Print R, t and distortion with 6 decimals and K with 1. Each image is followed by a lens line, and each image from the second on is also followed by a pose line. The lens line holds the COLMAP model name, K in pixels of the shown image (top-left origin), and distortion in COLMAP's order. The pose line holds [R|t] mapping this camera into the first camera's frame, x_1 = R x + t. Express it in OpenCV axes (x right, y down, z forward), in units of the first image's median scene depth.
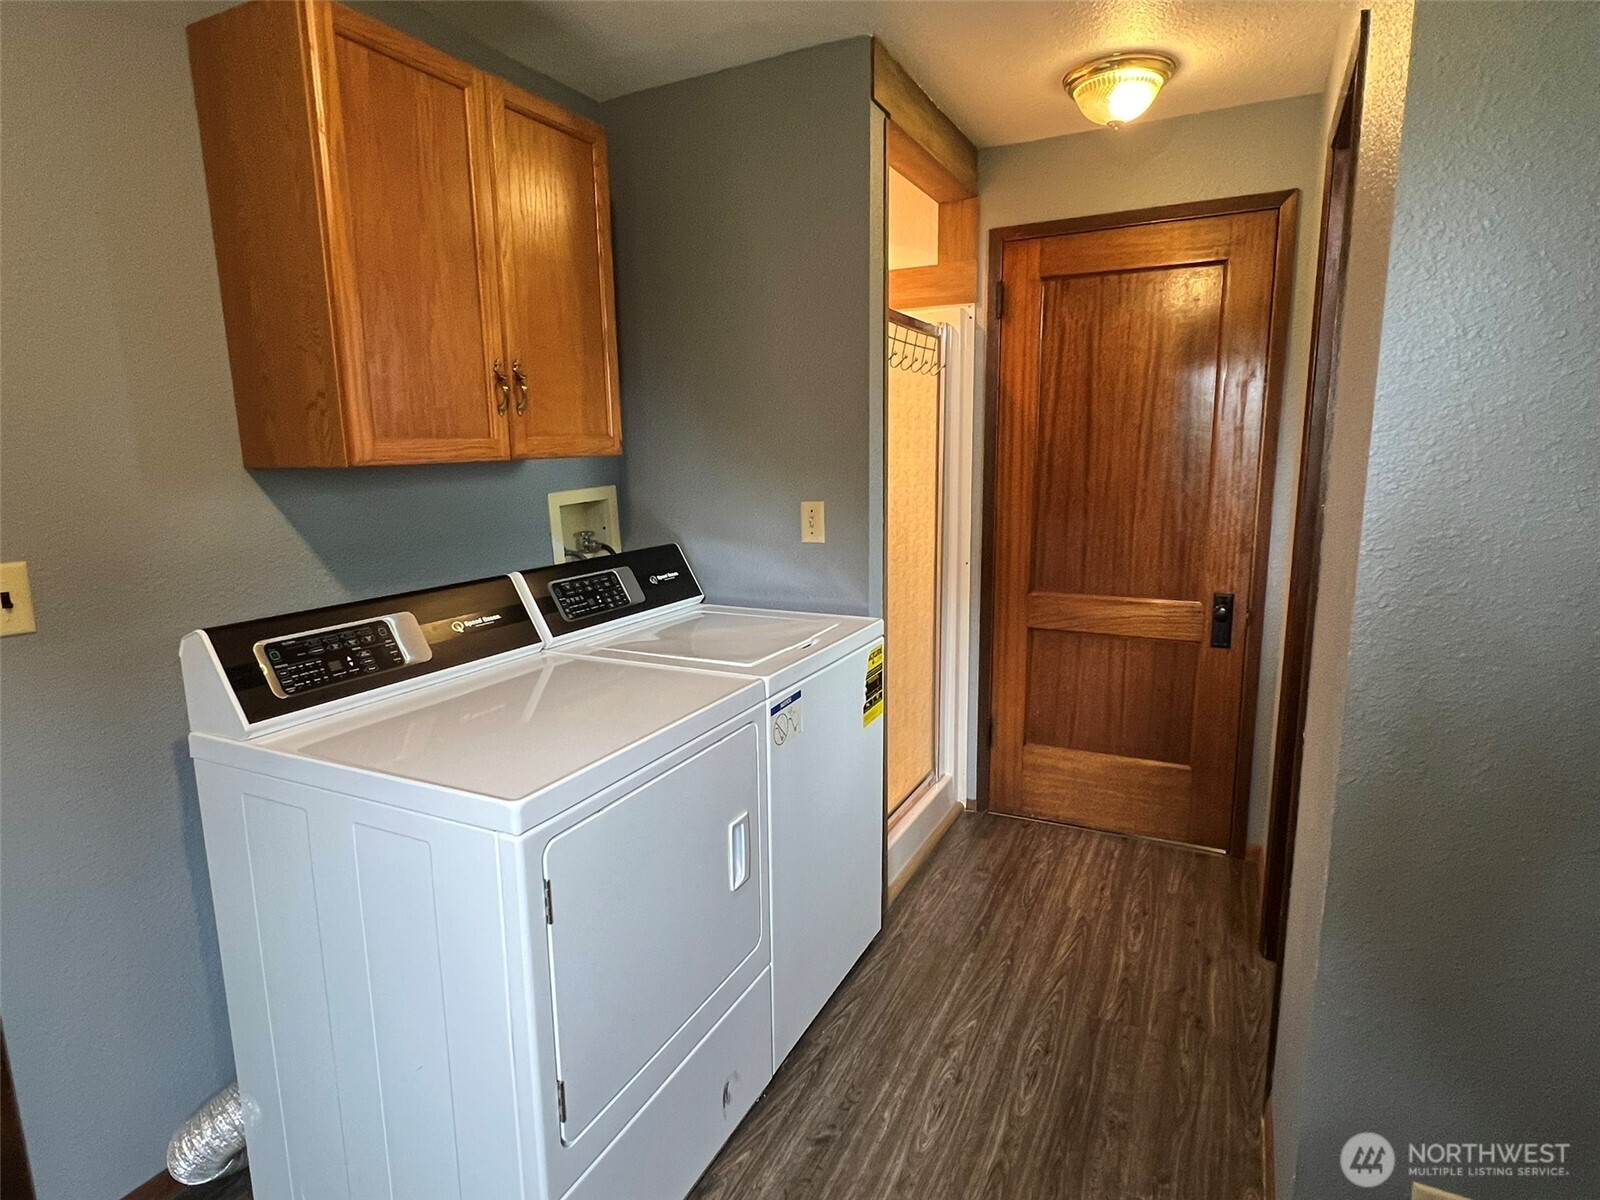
lens RADIAL K [[876.6, 0, 799.3], [0, 876.6, 602.2], [0, 0, 1]] dist [0.003446, 0.000859]
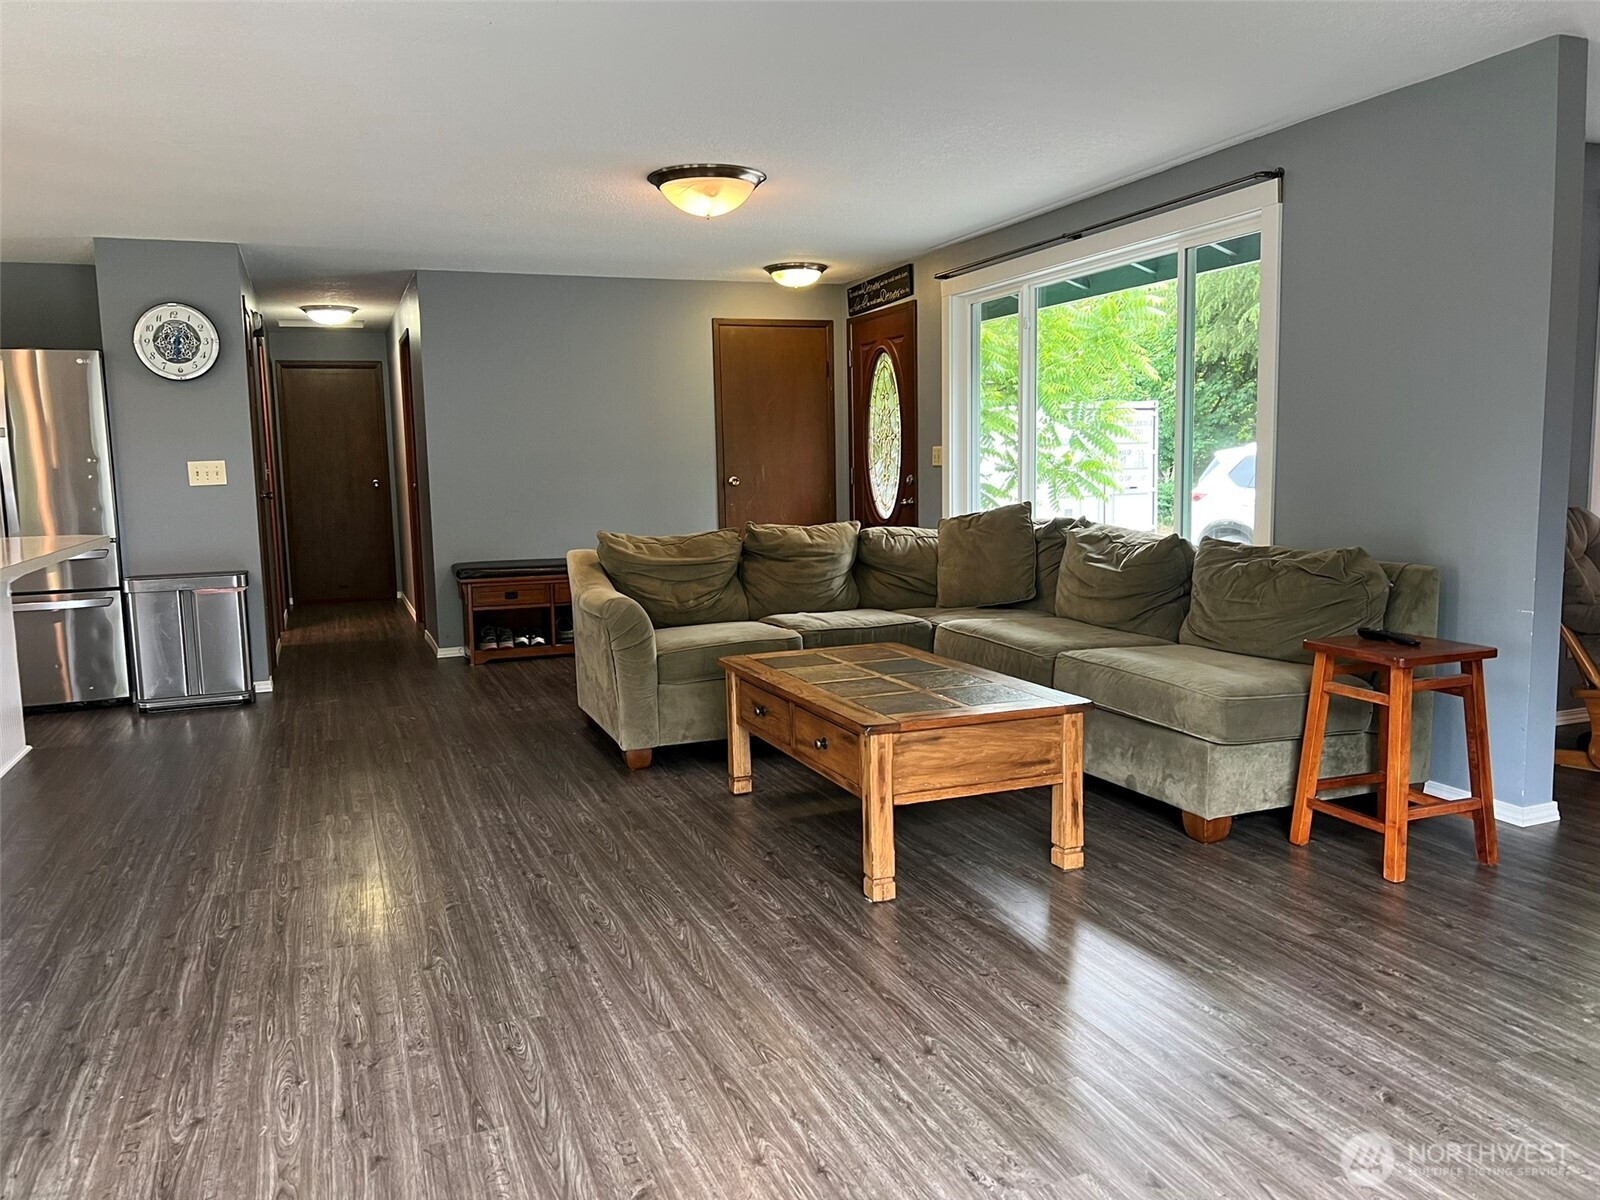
lens RADIAL K [[1209.5, 0, 799.4], [0, 1209.5, 597.1], [0, 0, 1]] dist [0.046857, -0.039700]
pose [[-0.665695, 0.106239, -0.738623, 0.939038], [-0.106564, 0.966135, 0.235005, -0.256717], [0.738576, 0.235152, -0.631830, 1.863116]]
